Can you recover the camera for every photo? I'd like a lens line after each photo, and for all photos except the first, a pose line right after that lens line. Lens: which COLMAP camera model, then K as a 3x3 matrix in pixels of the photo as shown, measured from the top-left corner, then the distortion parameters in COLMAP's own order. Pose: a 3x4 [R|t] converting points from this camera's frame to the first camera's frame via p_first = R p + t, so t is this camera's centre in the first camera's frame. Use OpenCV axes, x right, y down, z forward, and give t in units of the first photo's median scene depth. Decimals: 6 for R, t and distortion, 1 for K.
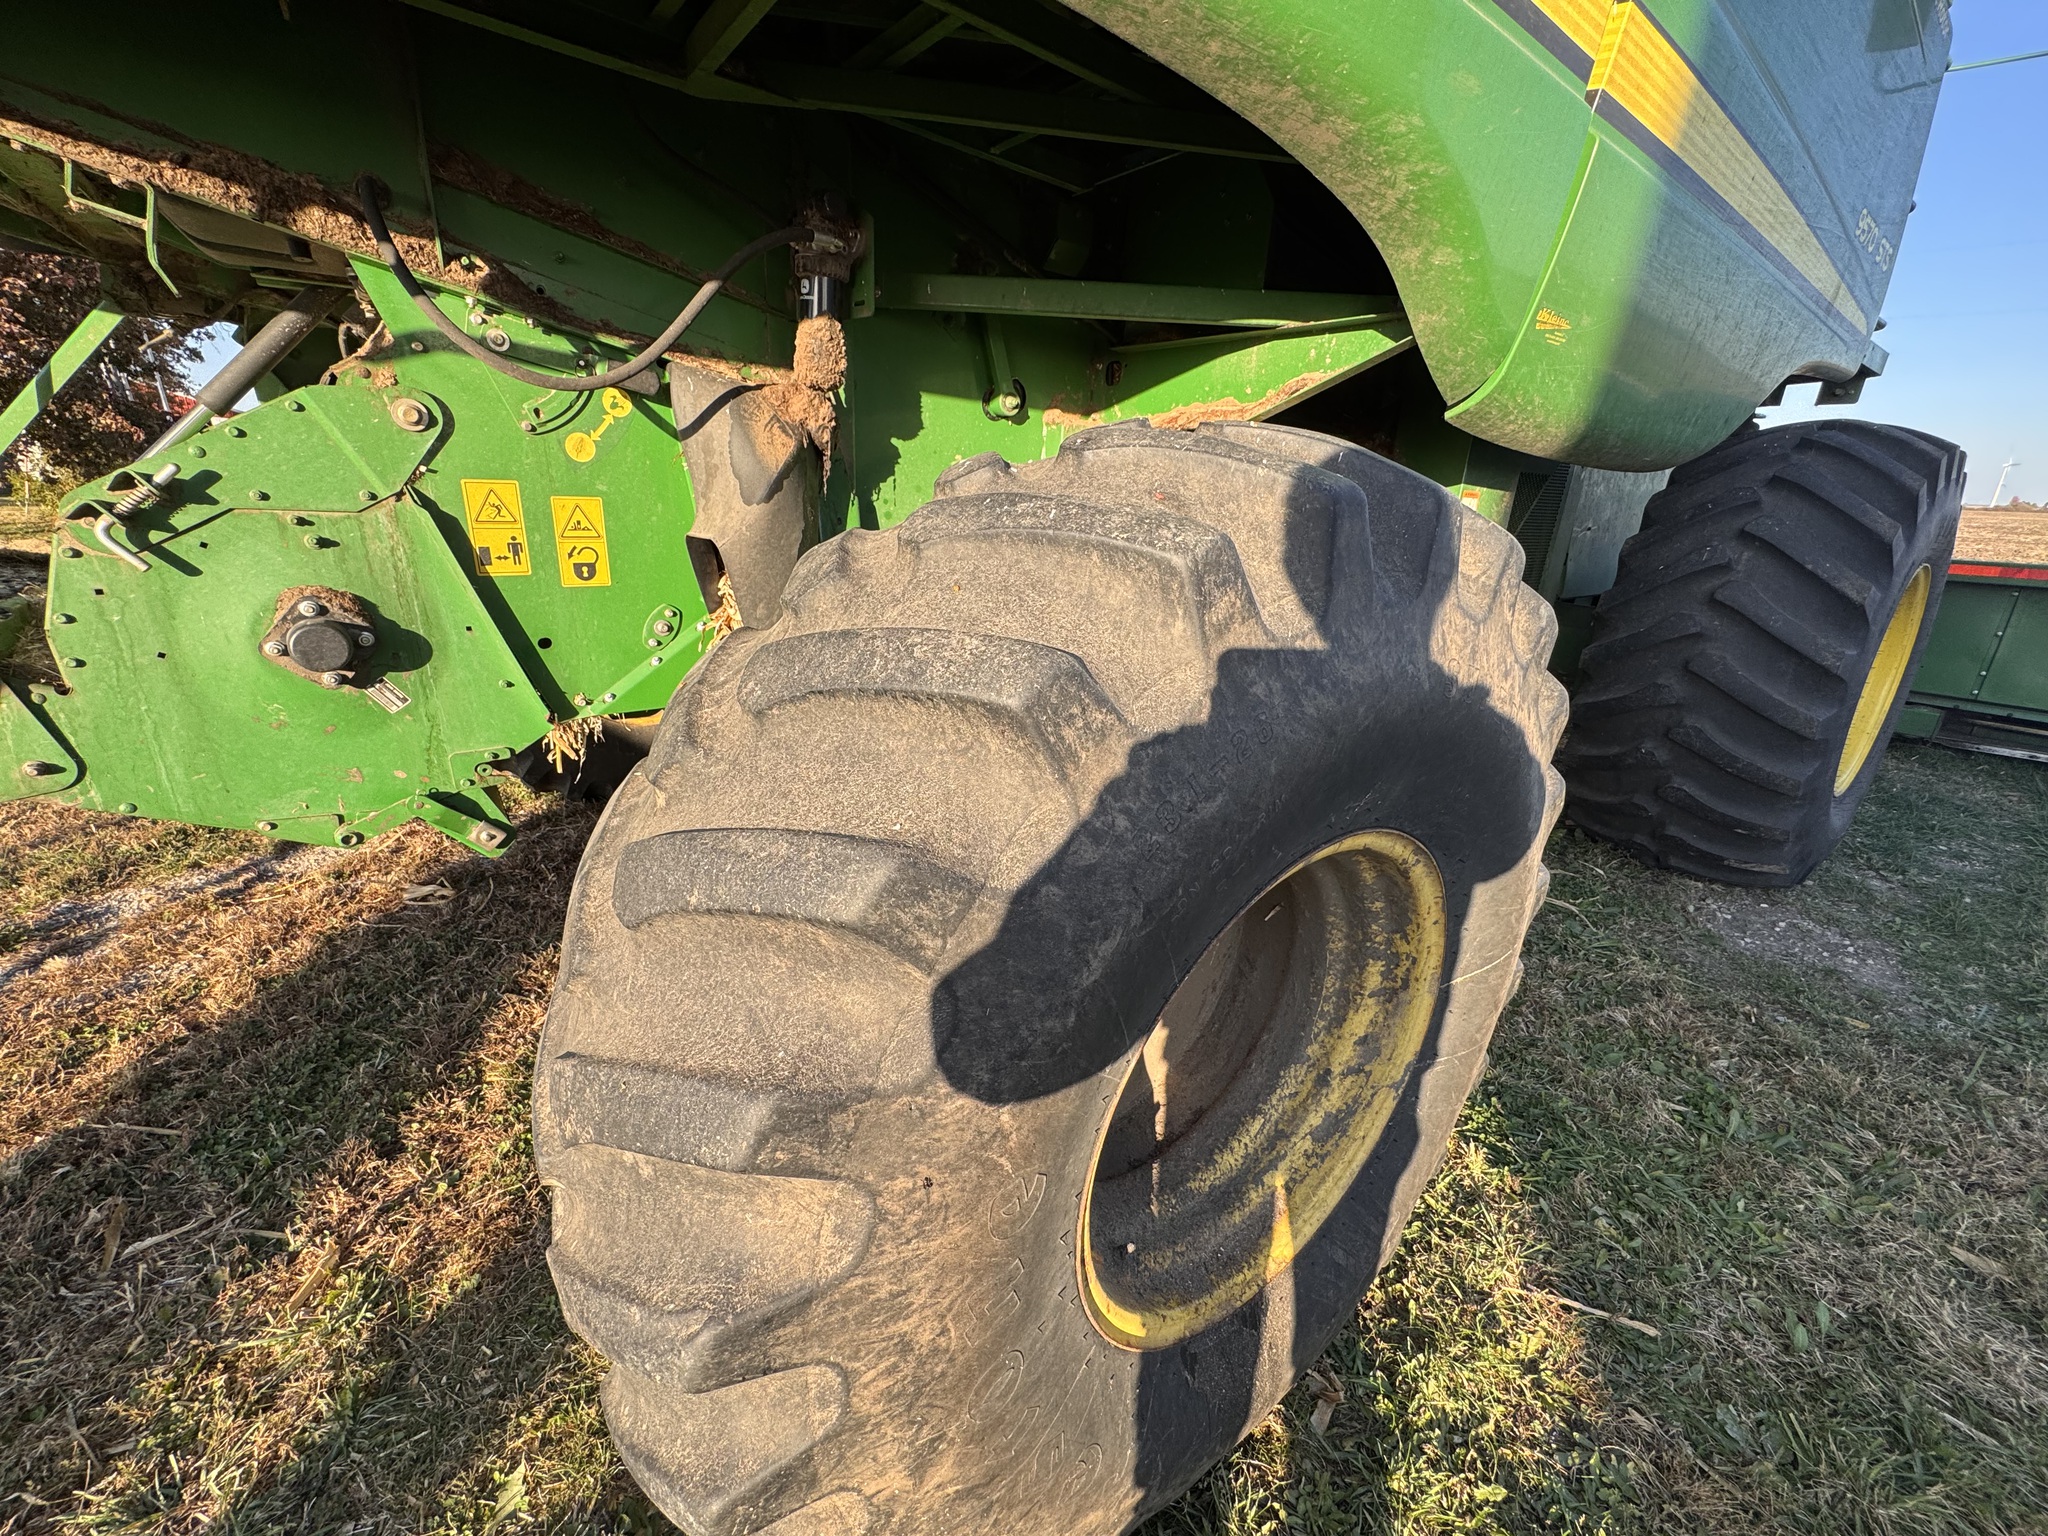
lens RADIAL K [[825.1, 0, 1017.5], [0, 825.1, 771.3], [0, 0, 1]] dist [-0.001327, -0.000062]
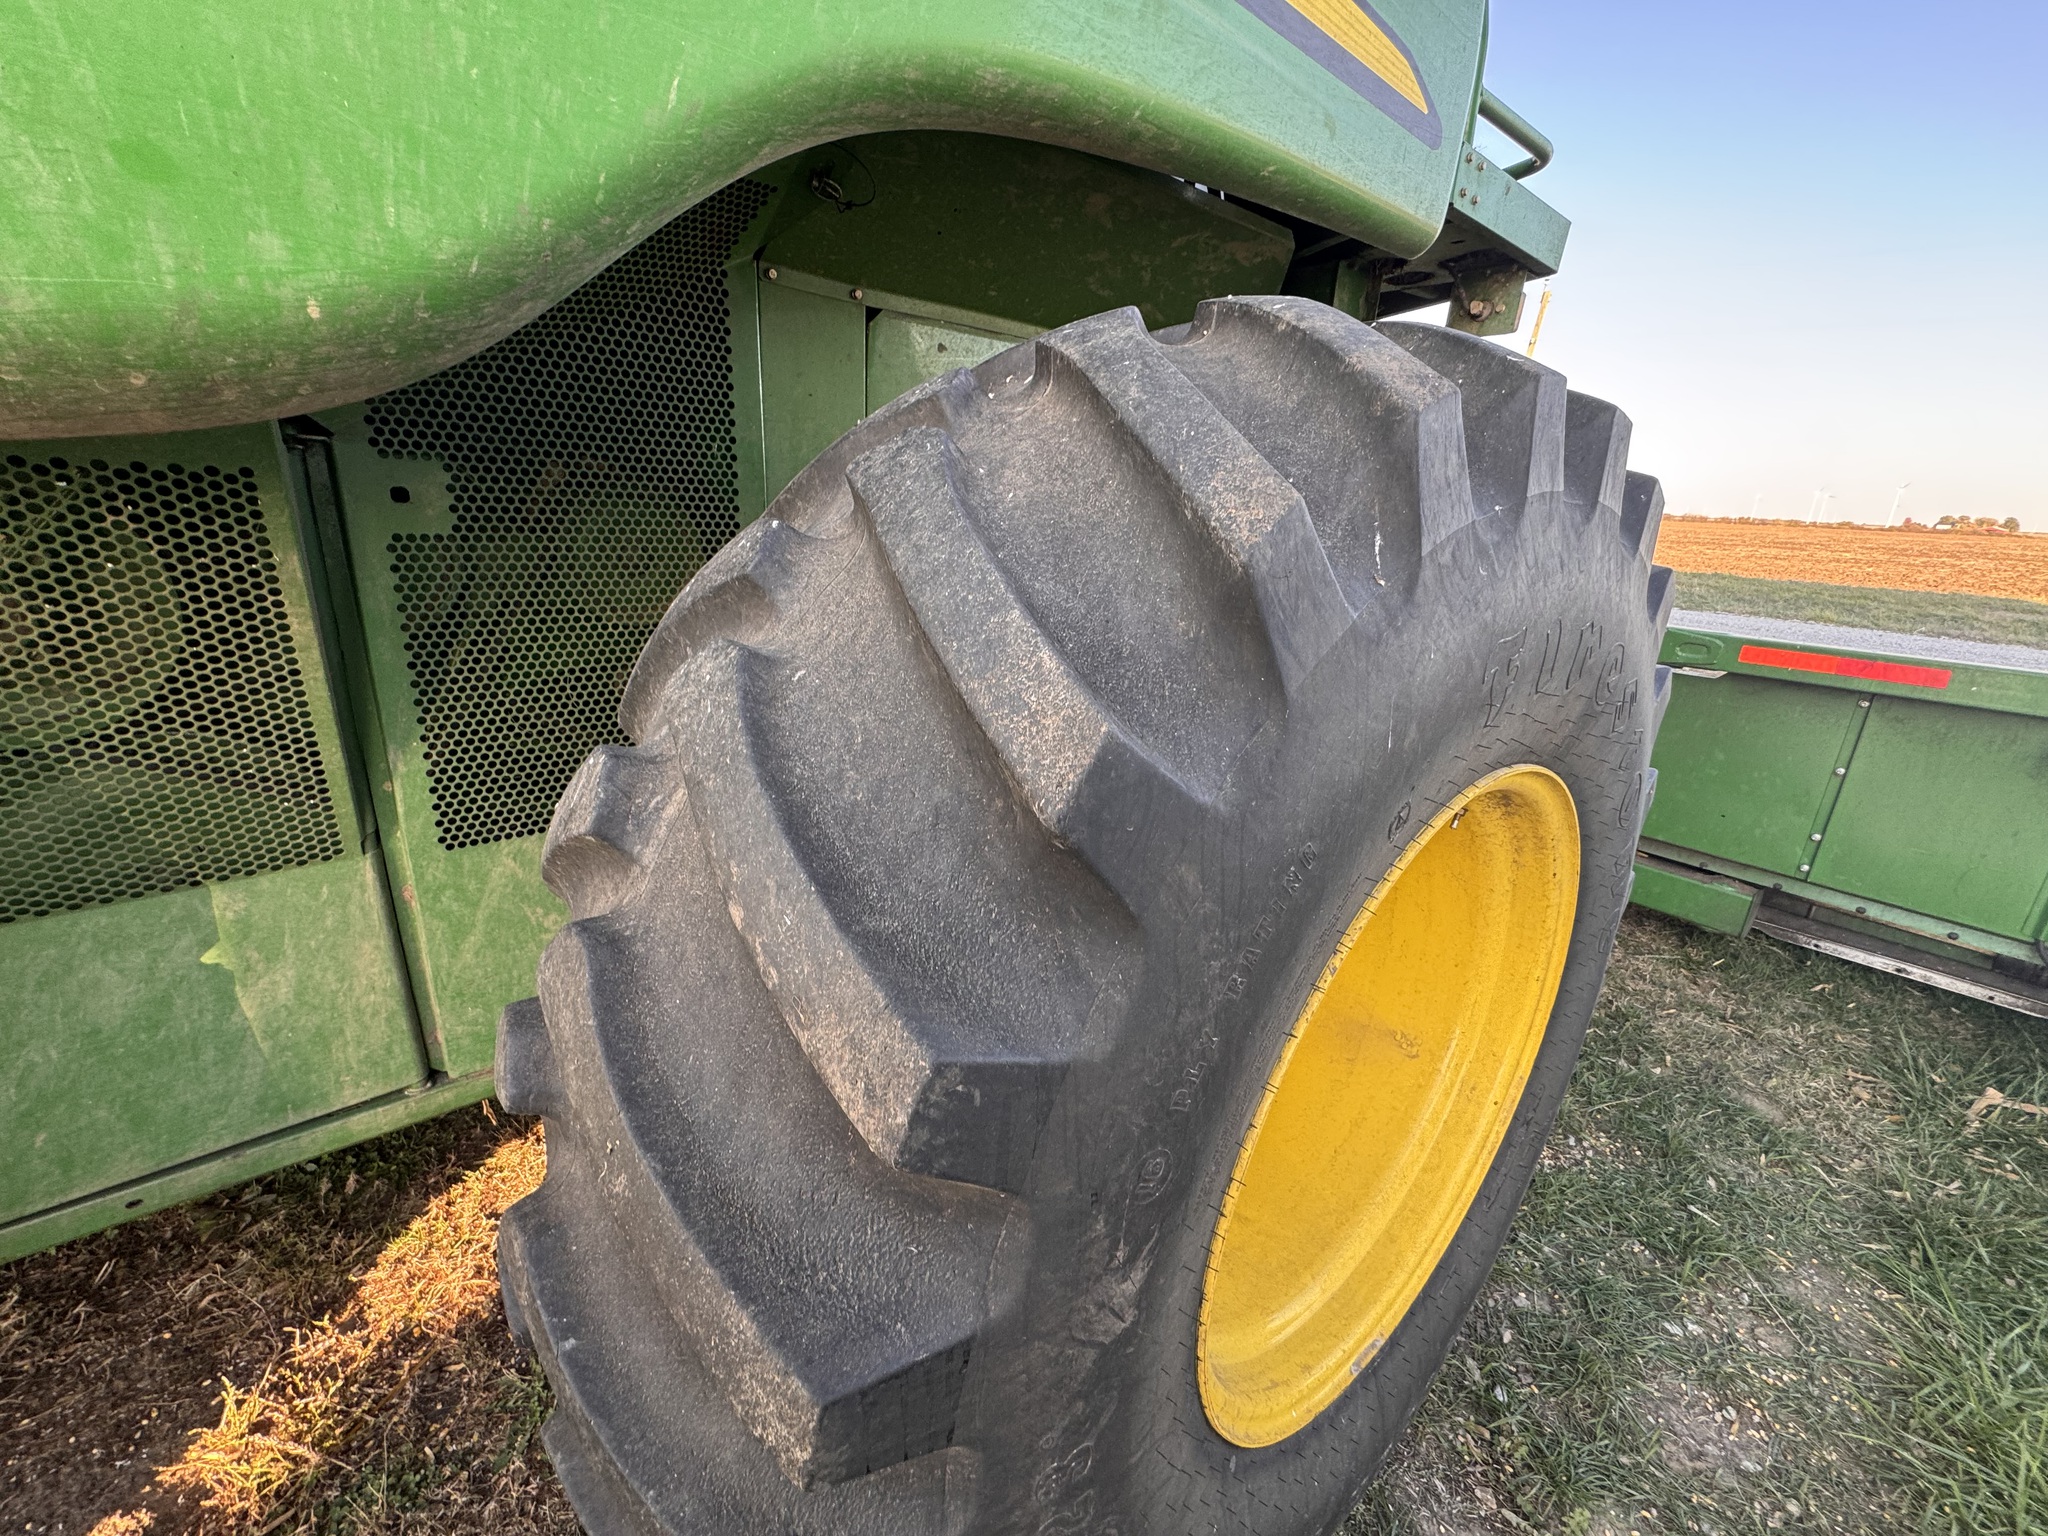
lens RADIAL K [[825.1, 0, 1017.5], [0, 825.1, 771.3], [0, 0, 1]] dist [-0.001327, -0.000062]
pose [[0.998503, -0.007316, 0.054210, 1.668553], [0.008093, 0.999867, -0.014124, -0.458774], [-0.054099, 0.014542, 0.998430, 1.296653]]
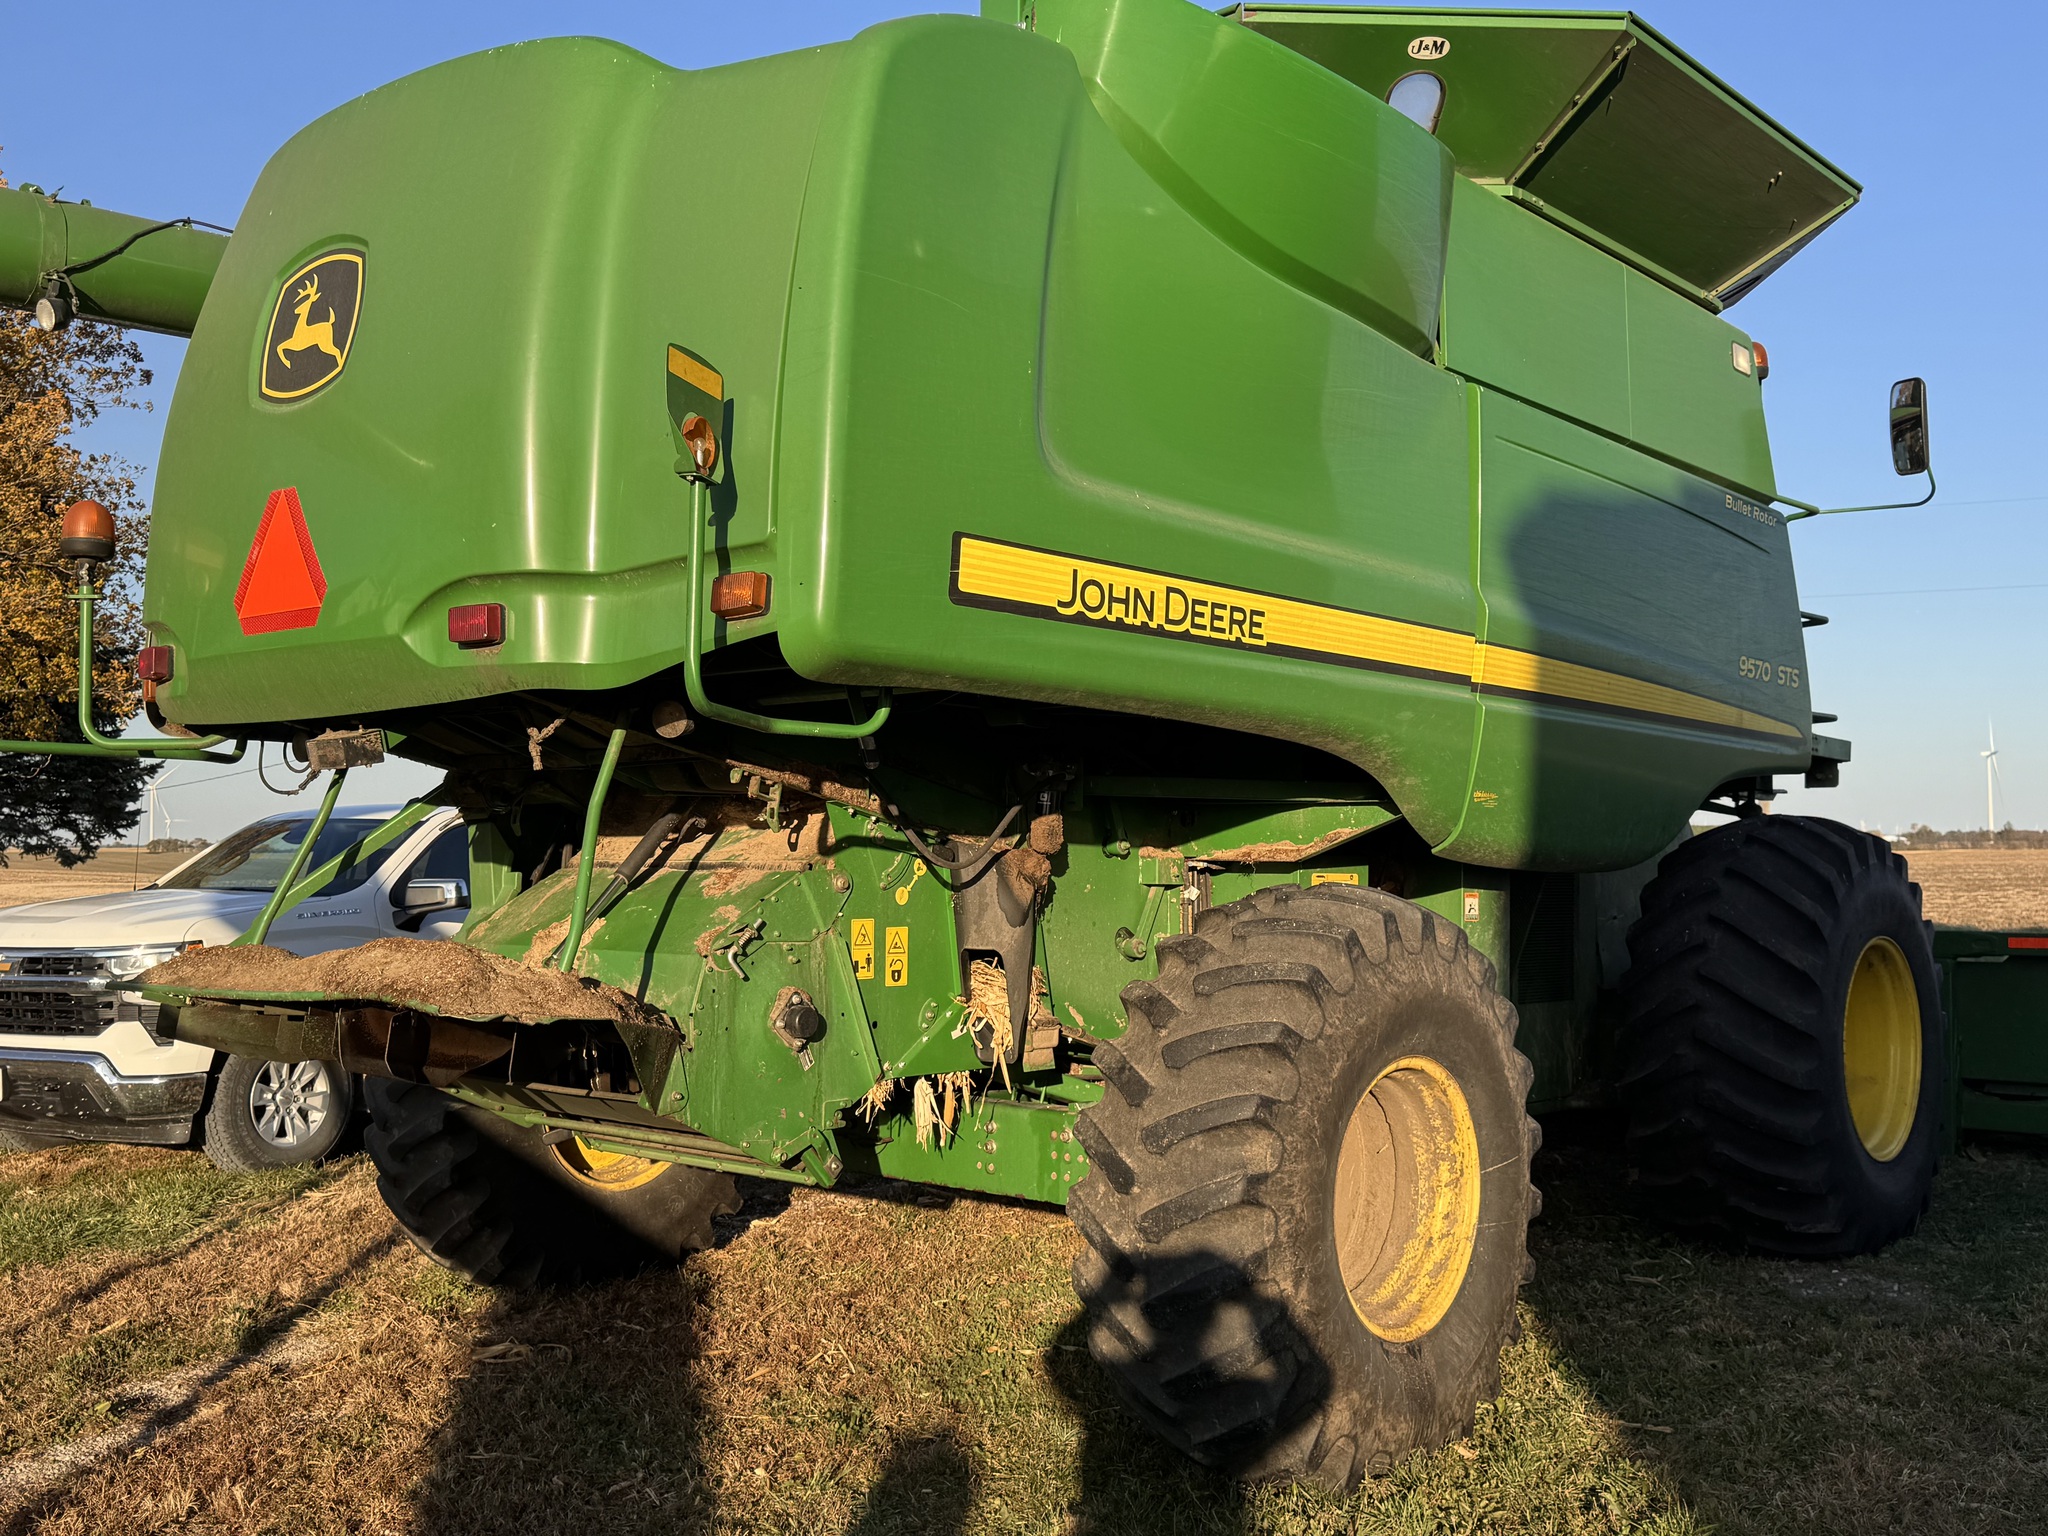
lens RADIAL K [[1935.6, 0, 1030.3], [0, 1935.6, 790.8], [0, 0, 1]] dist [0.172937, -0.335651]
pose [[0.977923, -0.027835, 0.207103, -1.032639], [0.100745, 0.931103, -0.350568, 0.707399], [-0.183076, 0.363693, 0.913351, -2.389263]]
